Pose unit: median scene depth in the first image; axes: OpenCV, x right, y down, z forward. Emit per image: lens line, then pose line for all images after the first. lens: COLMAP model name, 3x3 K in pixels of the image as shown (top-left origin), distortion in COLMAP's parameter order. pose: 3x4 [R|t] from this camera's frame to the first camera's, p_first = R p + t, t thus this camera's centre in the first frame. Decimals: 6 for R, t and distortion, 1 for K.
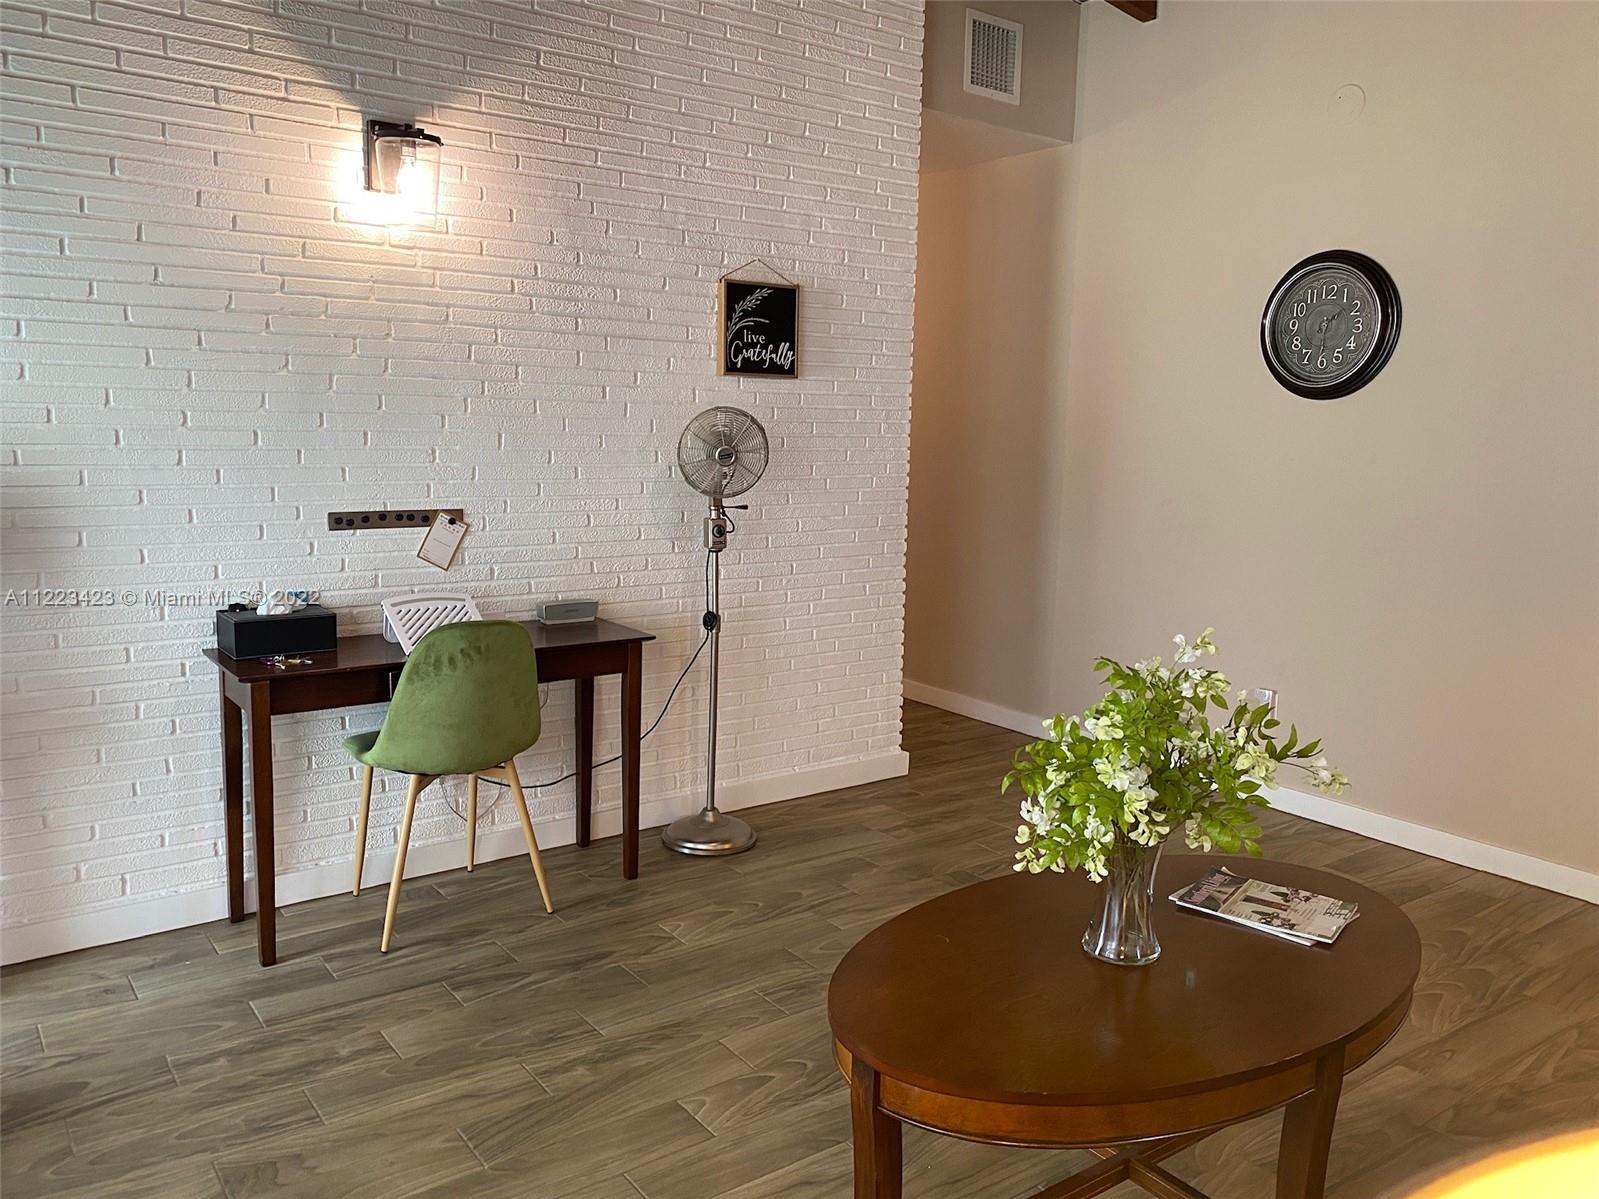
lens RADIAL K [[1225.9, 0, 793.9], [0, 1225.9, 600.9], [0, 0, 1]] dist [0.040971, -0.048991]
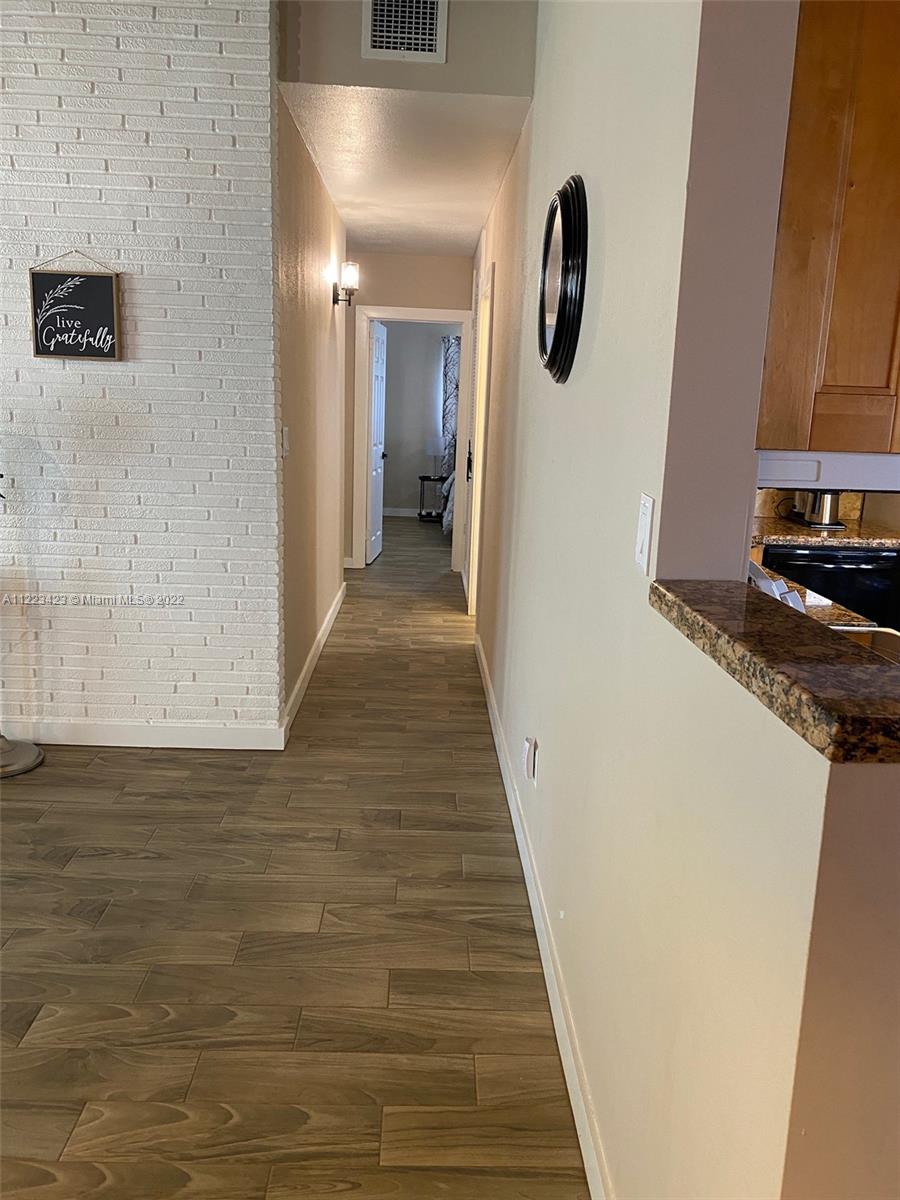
lens RADIAL K [[920.0, 0, 445.3], [0, 920.0, 594.5], [0, 0, 1]] dist [0.040971, -0.048991]
pose [[0.815184, 0.121562, -0.566301, 0.743178], [-0.104737, 0.992547, 0.062292, -0.061290], [0.569653, 0.008533, 0.821841, 0.518214]]
